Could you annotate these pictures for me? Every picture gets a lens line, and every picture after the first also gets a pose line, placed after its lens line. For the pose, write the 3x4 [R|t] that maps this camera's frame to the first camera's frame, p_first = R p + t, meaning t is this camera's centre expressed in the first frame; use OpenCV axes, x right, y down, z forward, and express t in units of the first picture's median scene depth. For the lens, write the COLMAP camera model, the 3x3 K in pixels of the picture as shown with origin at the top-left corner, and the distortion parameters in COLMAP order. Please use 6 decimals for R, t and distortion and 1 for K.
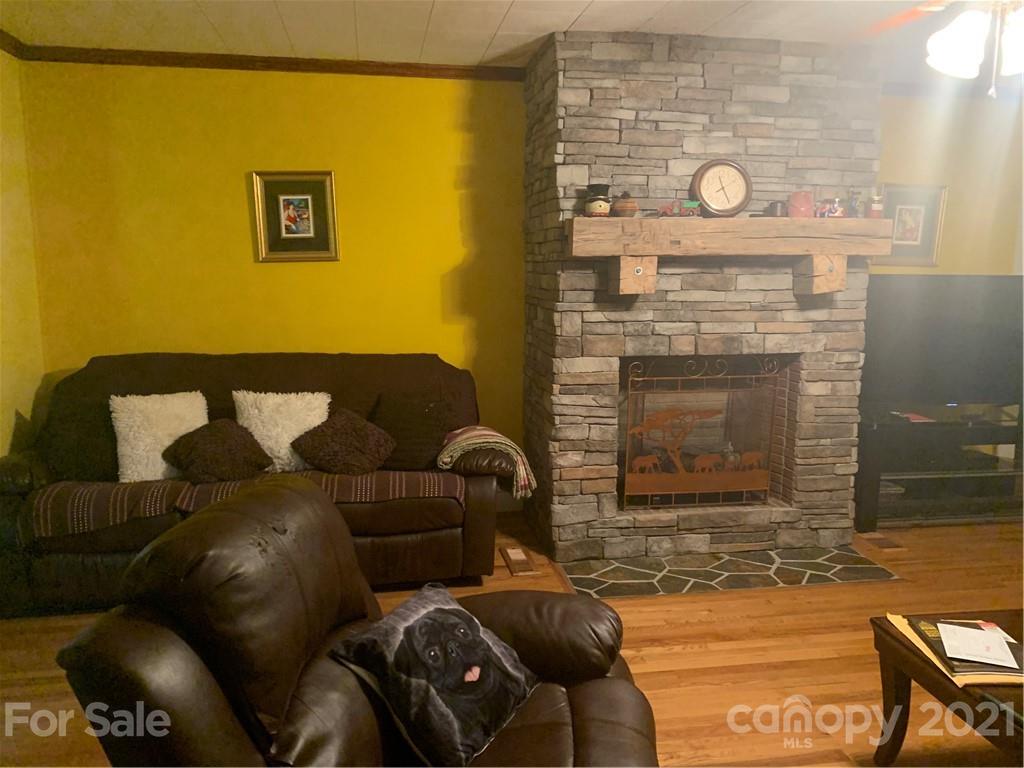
lens RADIAL K [[774.5, 0, 512.0], [0, 774.5, 384.0], [0, 0, 1]] dist [0.108653, -0.228321]
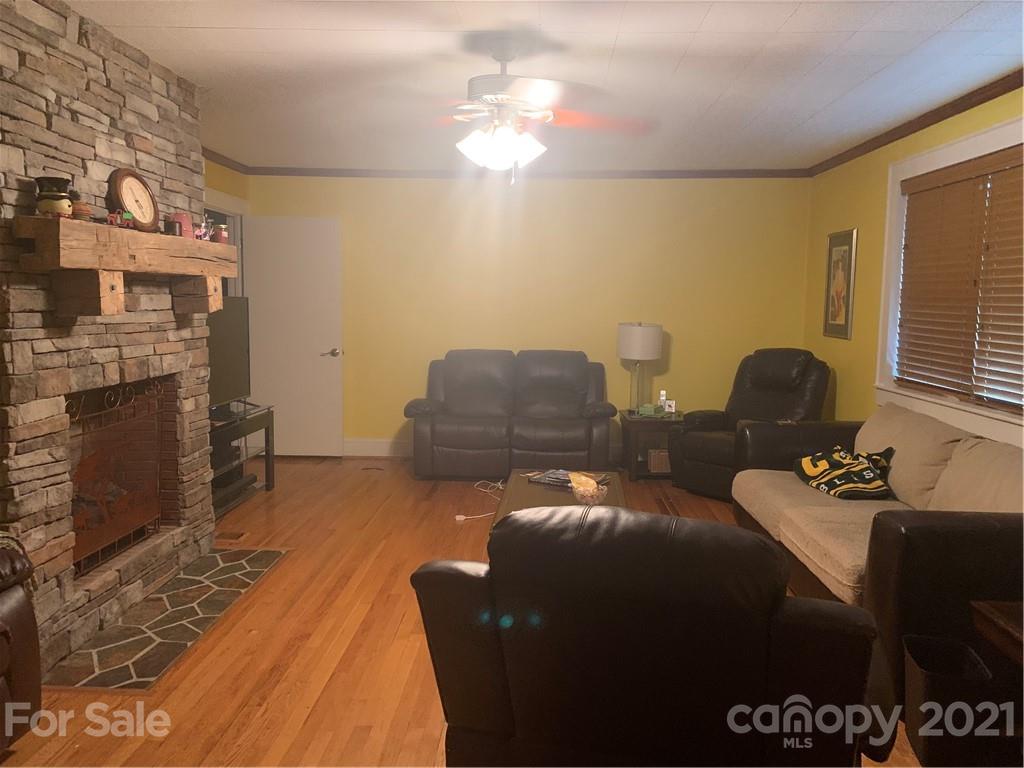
lens RADIAL K [[770.8, 0, 512.0], [0, 770.8, 384.0], [0, 0, 1]] dist [-0.007862, -0.004454]
pose [[0.212743, -0.106728, 0.971262, -0.530294], [0.135545, 0.987630, 0.078837, -0.046249], [-0.967661, 0.114878, 0.224578, 0.380208]]
